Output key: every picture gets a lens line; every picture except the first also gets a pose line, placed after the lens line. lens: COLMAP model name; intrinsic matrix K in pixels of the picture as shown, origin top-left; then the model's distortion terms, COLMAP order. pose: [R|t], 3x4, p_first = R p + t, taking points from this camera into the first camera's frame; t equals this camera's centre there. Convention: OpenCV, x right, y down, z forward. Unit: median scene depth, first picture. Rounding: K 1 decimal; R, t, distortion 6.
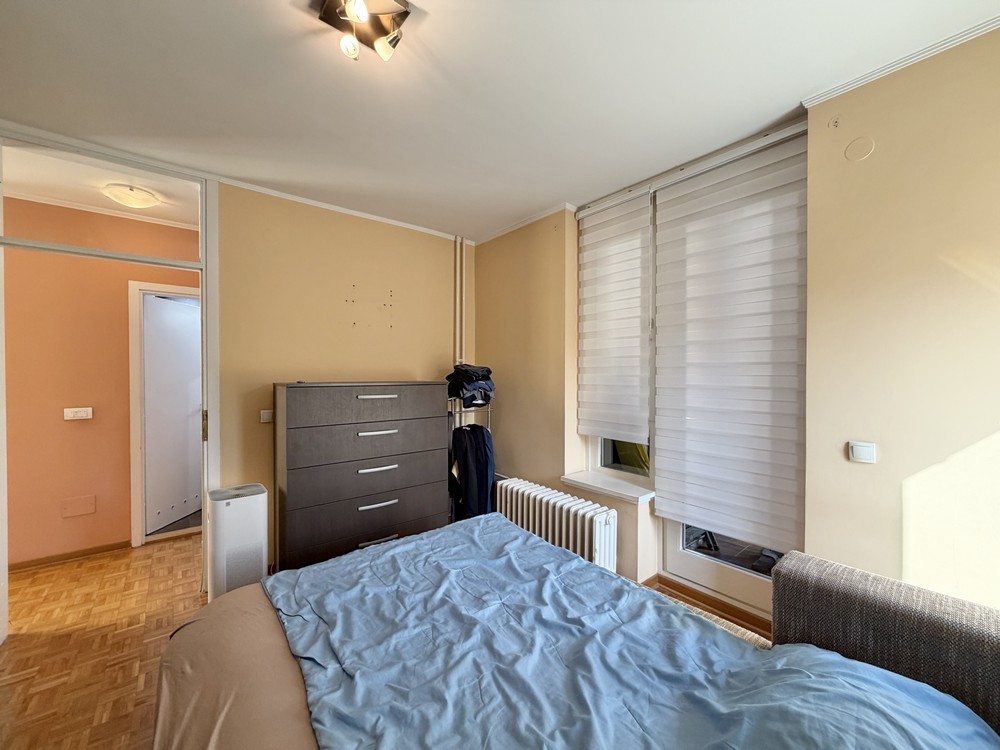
lens RADIAL K [[398.6, 0, 494.7], [0, 398.6, 371.7], [0, 0, 1]] dist [0.002900, 0.000063]
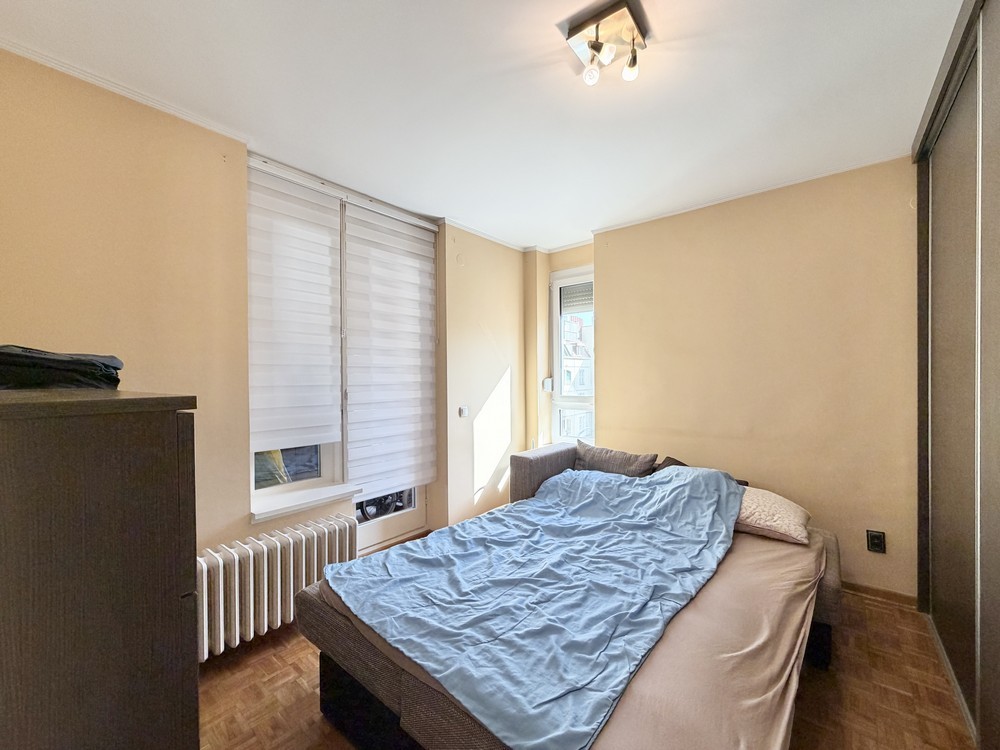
lens RADIAL K [[398.6, 0, 495.1], [0, 398.6, 379.6], [0, 0, 1]] dist [0.002900, 0.000063]
pose [[-0.192522, -0.005187, 0.981279, -0.964022], [0.005991, 0.999961, 0.006462, 0.024903], [-0.981274, 0.007123, -0.192484, 1.090241]]
